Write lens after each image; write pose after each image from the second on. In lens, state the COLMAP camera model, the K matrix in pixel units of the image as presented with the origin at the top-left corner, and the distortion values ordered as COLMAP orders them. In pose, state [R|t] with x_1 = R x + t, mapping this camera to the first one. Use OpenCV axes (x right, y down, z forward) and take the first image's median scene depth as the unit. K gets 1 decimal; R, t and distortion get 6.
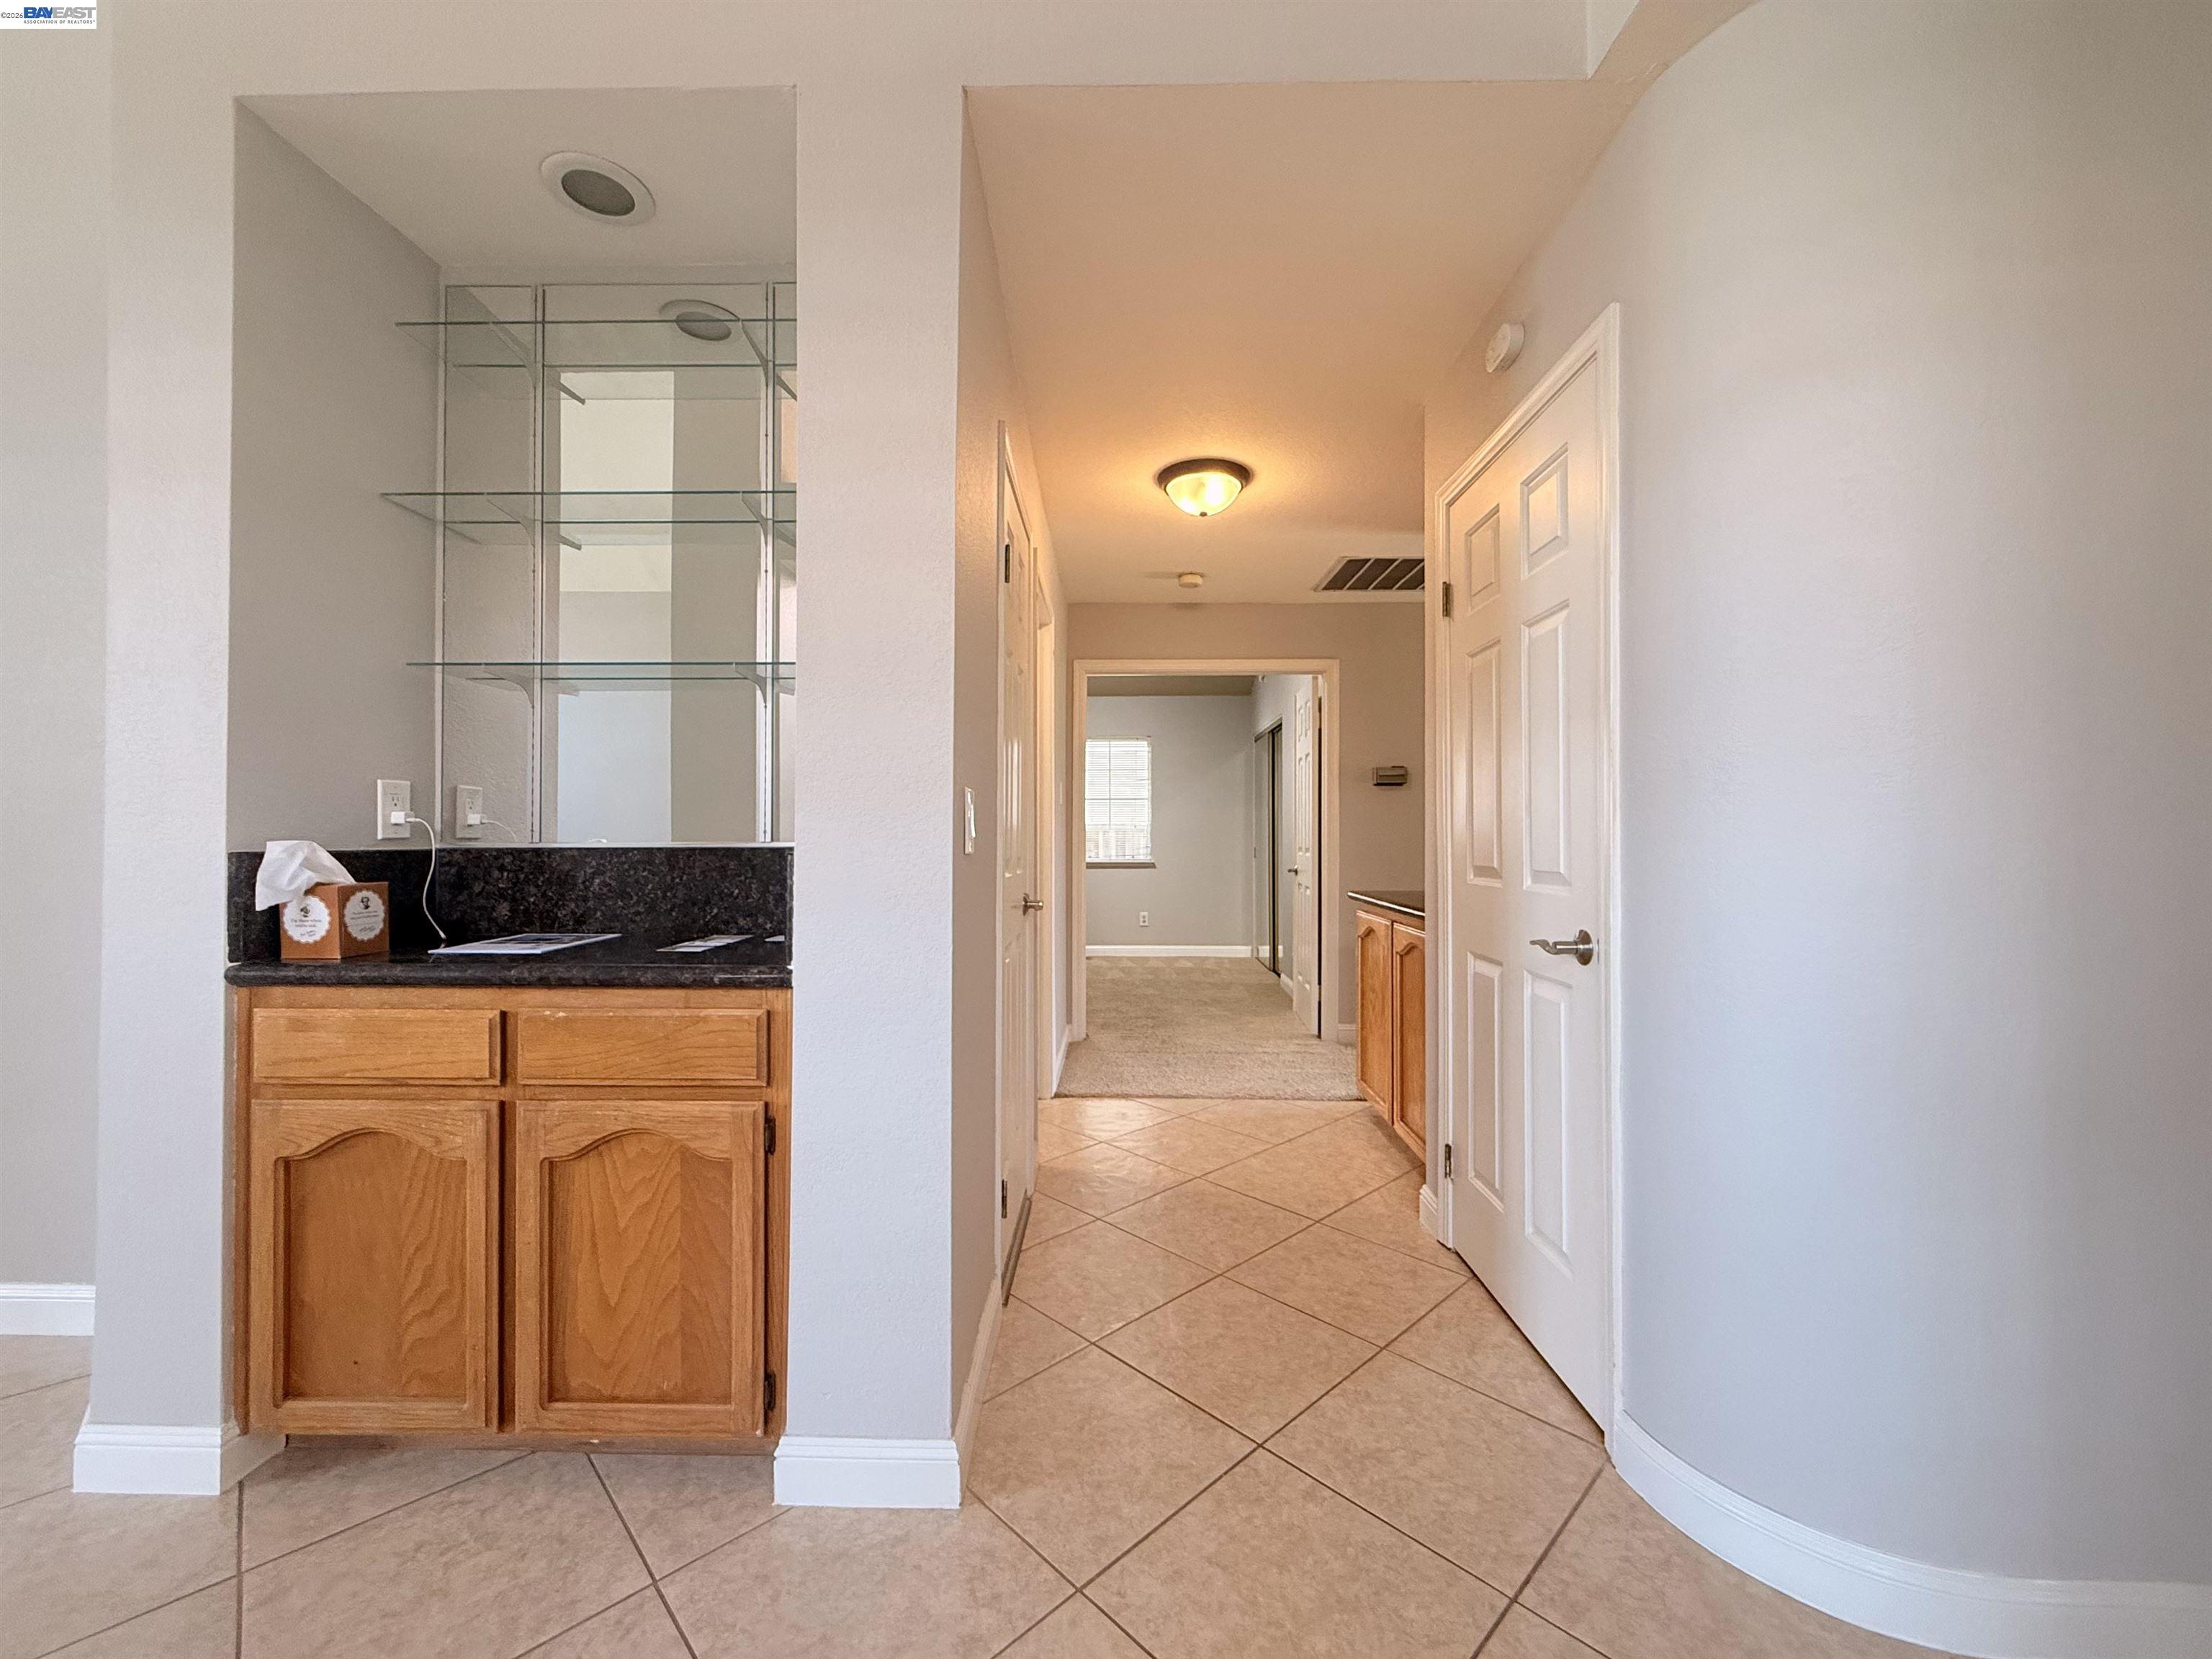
lens RADIAL K [[882.0, 0, 1104.0], [0, 882.0, 828.6], [0, 0, 1]] dist [-0.001297, -0.000182]
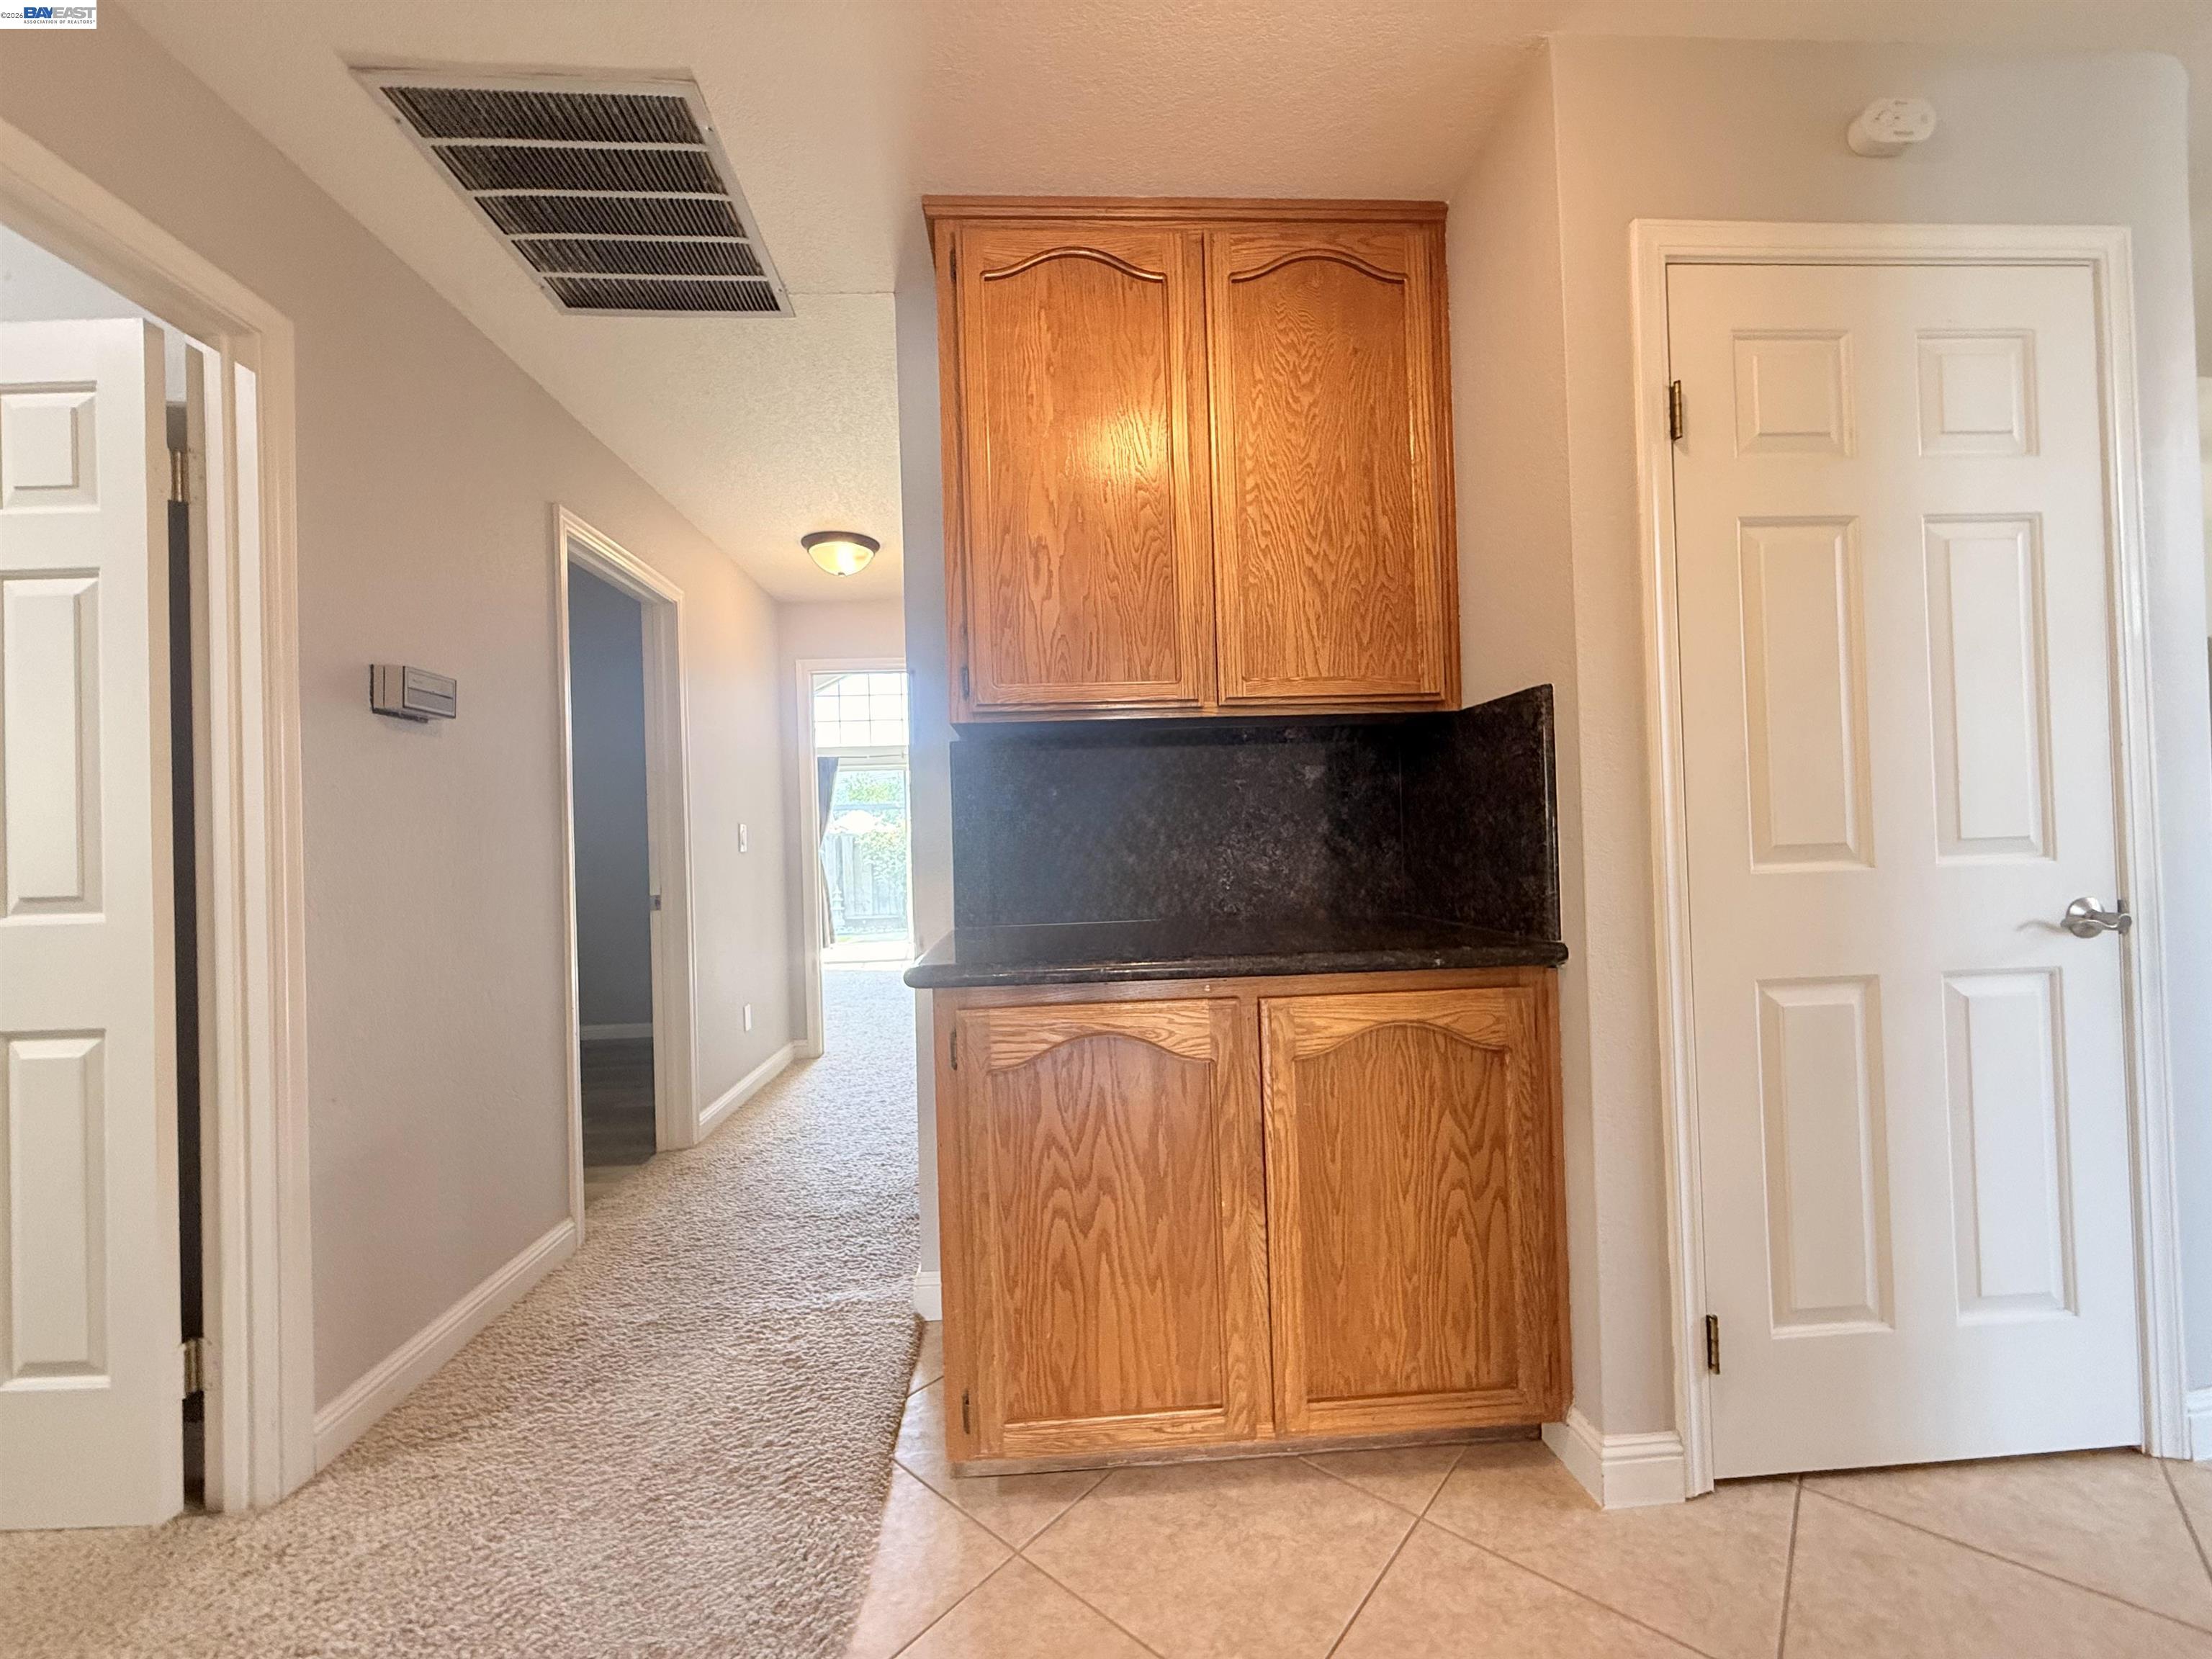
lens RADIAL K [[882.0, 0, 1100.5], [0, 882.0, 829.0], [0, 0, 1]] dist [-0.001297, -0.000182]
pose [[-0.075000, 0.011504, 0.997117, -0.123470], [0.025256, 0.999635, -0.009633, 0.015891], [-0.996864, 0.024460, -0.075263, 1.006157]]
